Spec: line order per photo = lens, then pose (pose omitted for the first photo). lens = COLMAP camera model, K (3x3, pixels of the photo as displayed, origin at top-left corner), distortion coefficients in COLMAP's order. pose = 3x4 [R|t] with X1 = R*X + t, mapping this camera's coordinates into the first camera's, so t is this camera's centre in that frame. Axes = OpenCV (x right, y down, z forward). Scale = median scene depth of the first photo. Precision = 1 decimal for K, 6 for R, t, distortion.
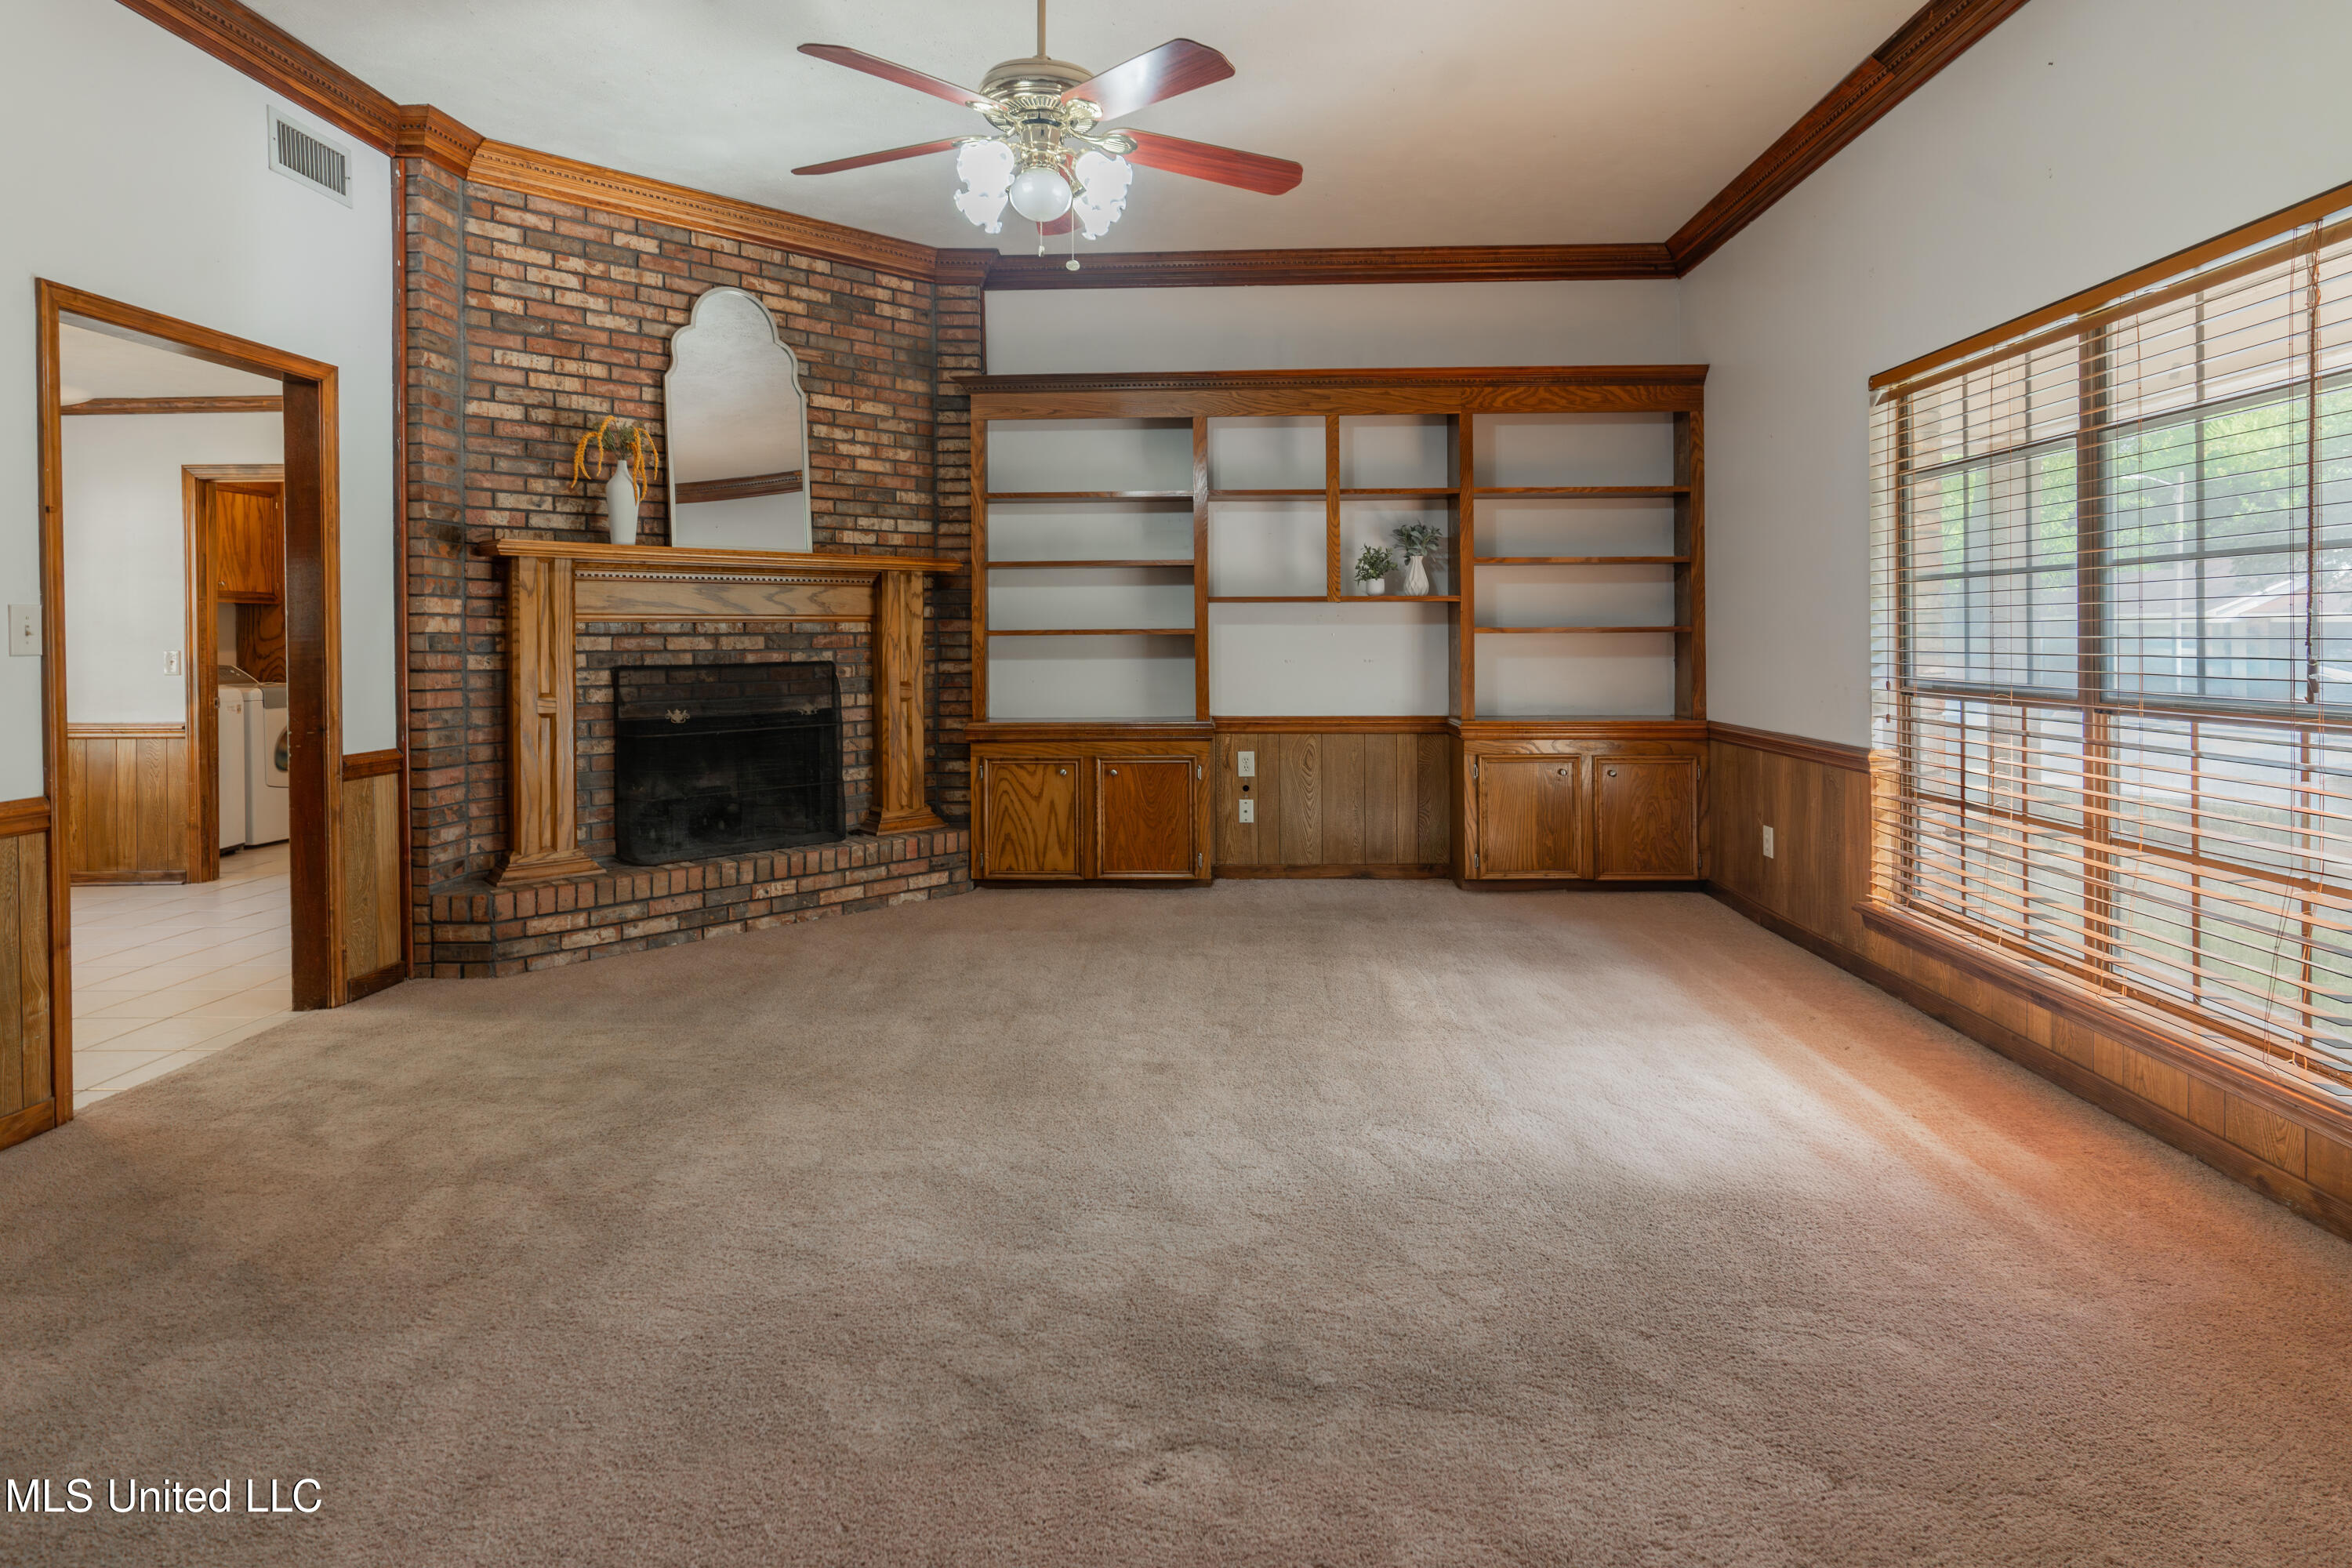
lens RADIAL K [[1194.4, 0, 1178.5], [0, 1194.4, 738.4], [0, 0, 1]] dist [0.001966, 0.000613]
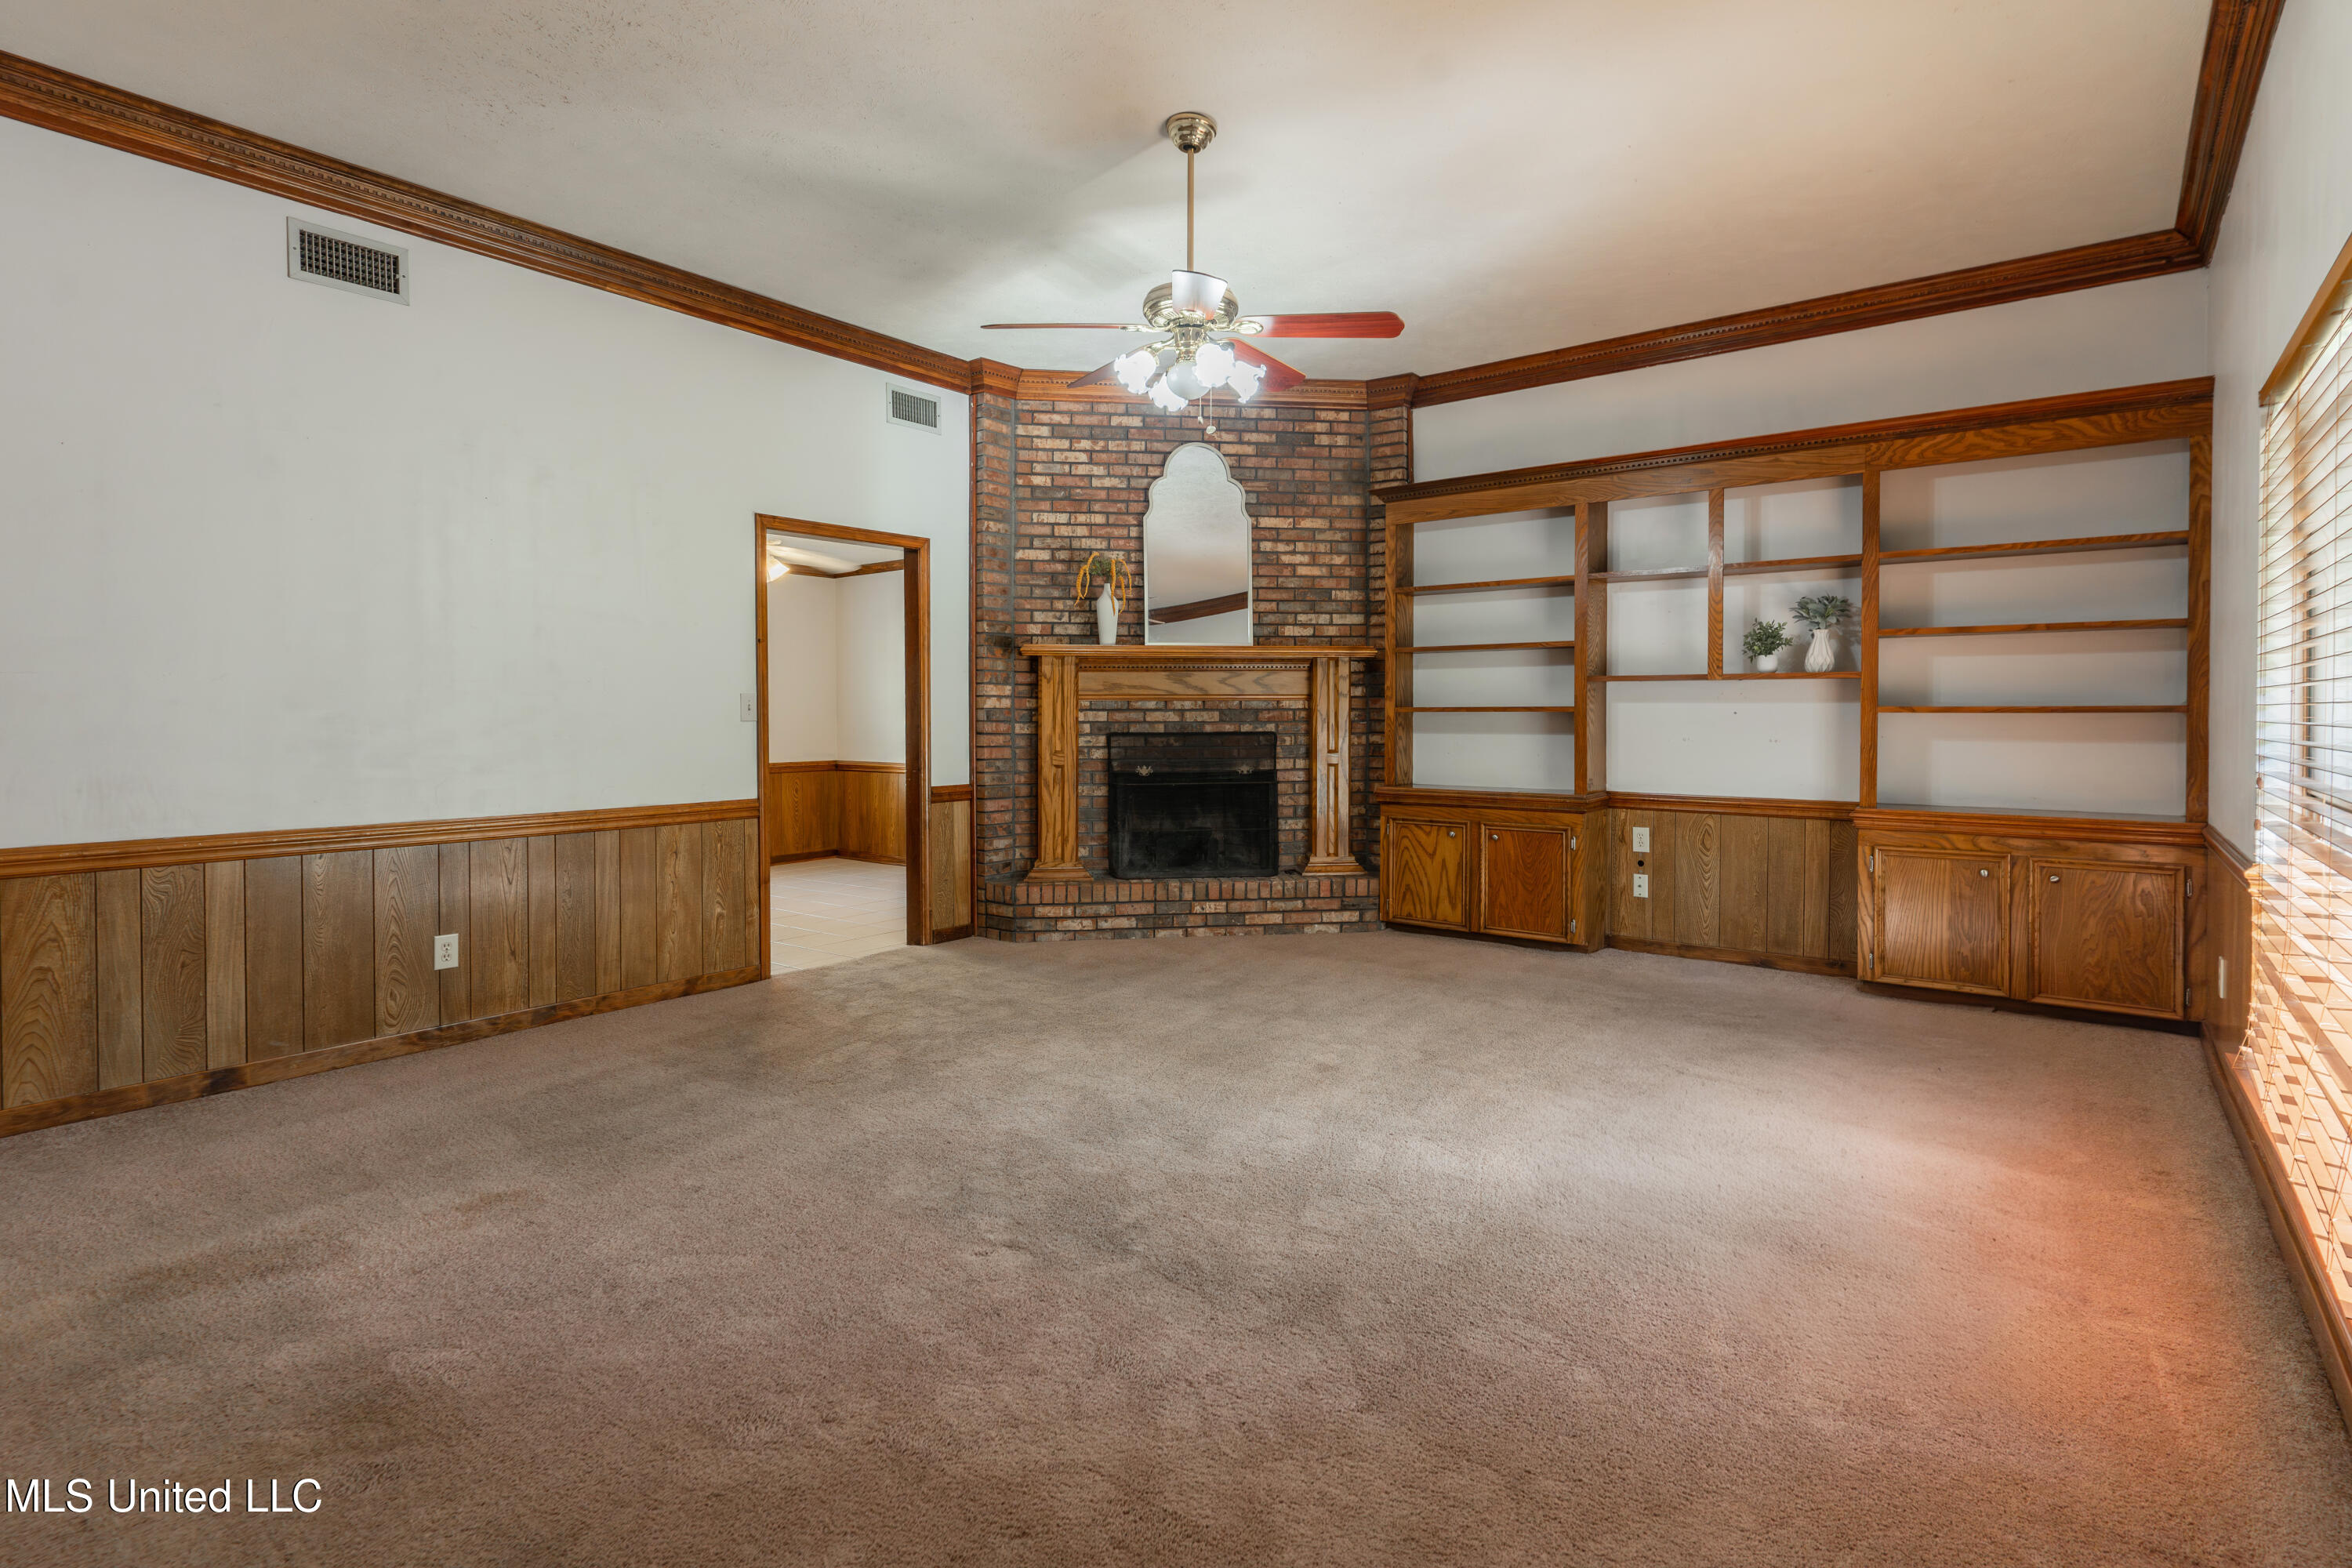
lens RADIAL K [[1145.8, 0, 1193.3], [0, 1145.8, 846.6], [0, 0, 1]] dist [0.001102, -0.000026]
pose [[0.811534, 0.074282, -0.579564, 0.393585], [-0.054195, 0.997180, 0.051921, -0.003369], [0.581786, -0.010727, 0.813271, -0.022113]]
